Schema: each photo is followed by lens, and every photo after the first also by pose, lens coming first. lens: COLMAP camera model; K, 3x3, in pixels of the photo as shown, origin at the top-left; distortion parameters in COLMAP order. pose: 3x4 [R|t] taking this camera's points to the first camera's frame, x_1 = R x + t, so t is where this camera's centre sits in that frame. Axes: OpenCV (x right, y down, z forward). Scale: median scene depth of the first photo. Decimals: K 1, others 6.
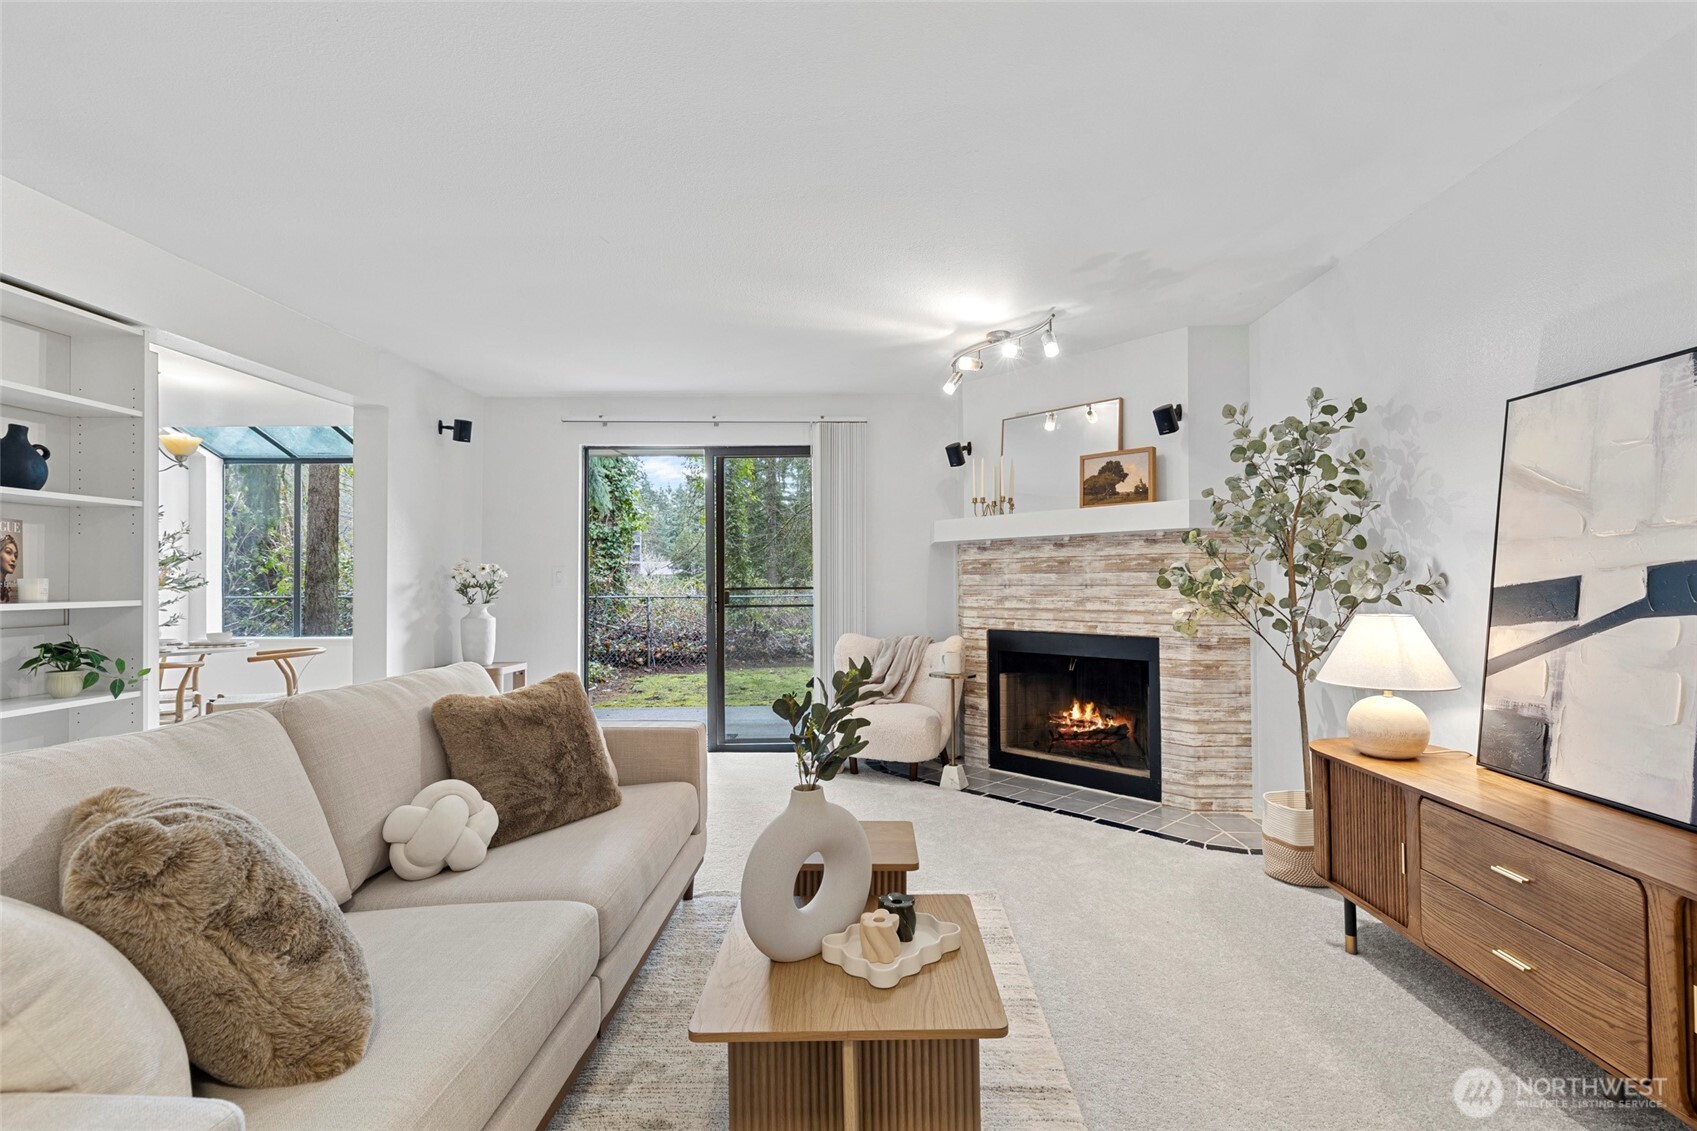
lens RADIAL K [[774.4, 0, 856.5], [0, 774.4, 567.2], [0, 0, 1]] dist [0.013473, -0.002386]
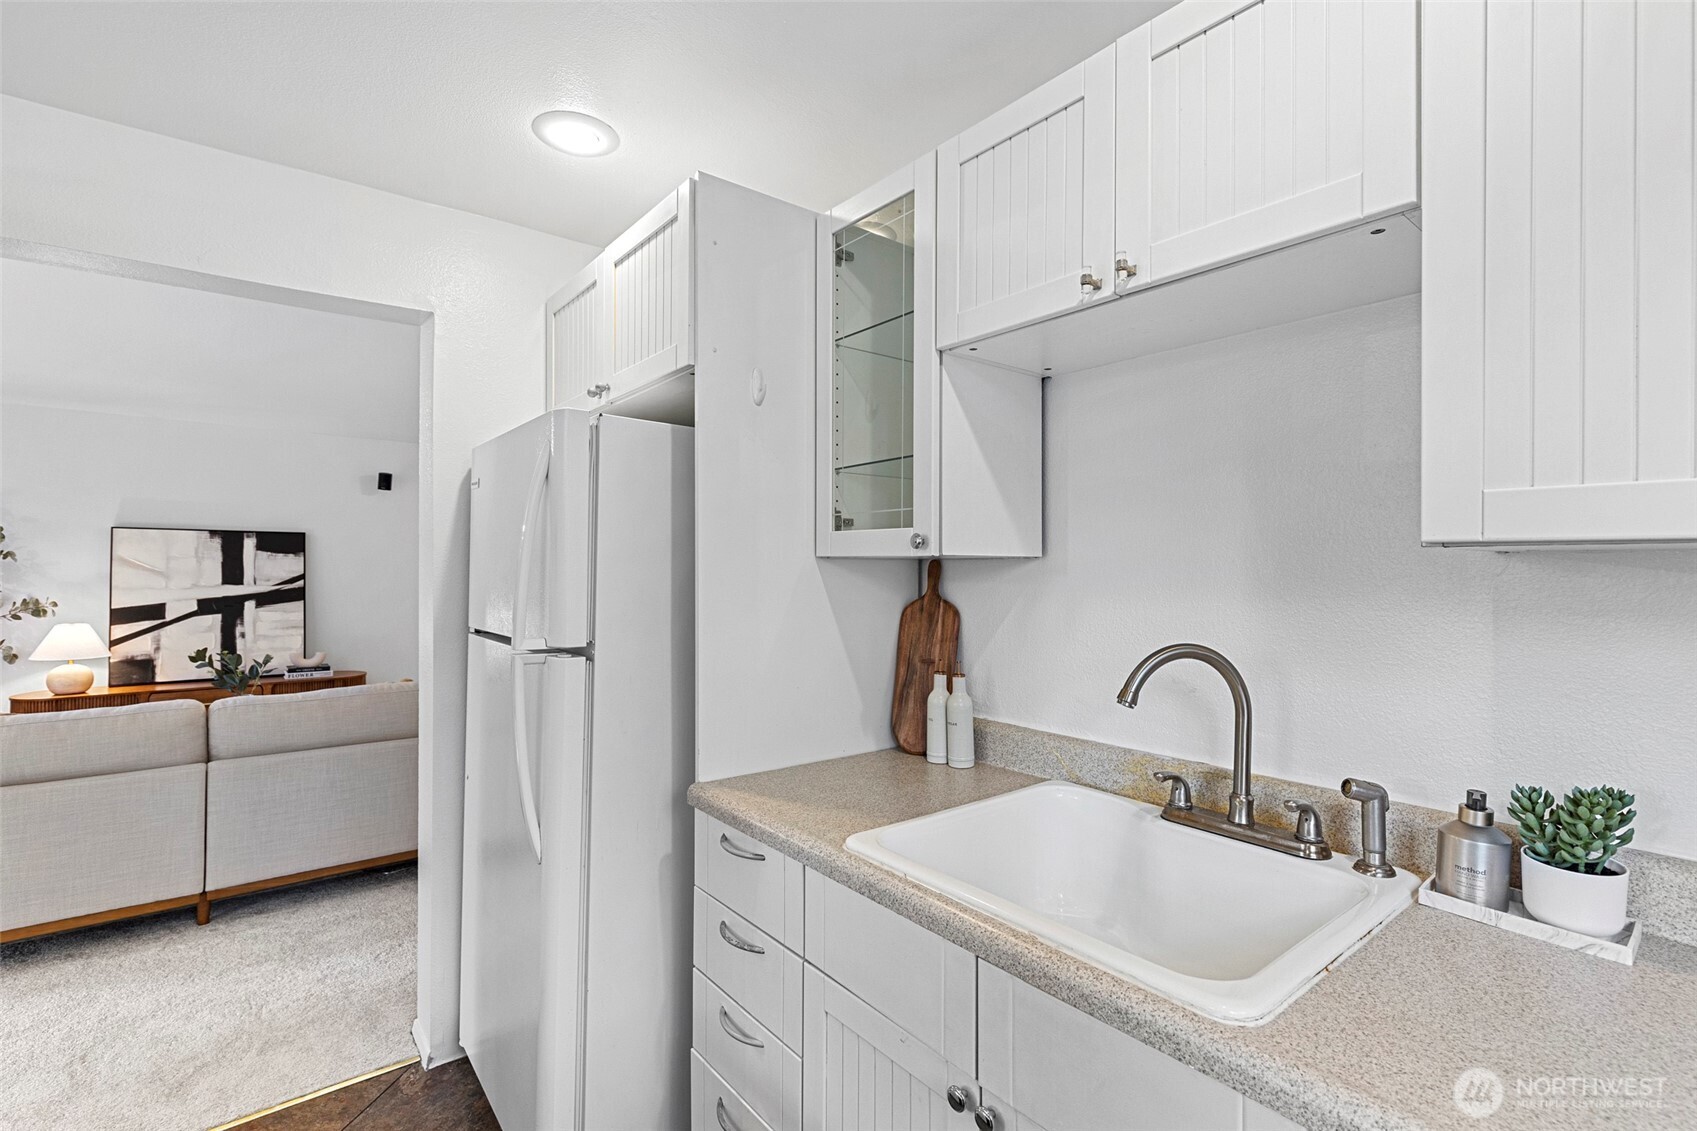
lens RADIAL K [[774.4, 0, 864.7], [0, 774.4, 564.4], [0, 0, 1]] dist [0.013473, -0.002386]
pose [[-0.650706, 0.009592, 0.759269, -2.668692], [-0.015562, 0.999542, -0.025964, -0.088443], [-0.759170, -0.028710, -0.650259, 0.914185]]
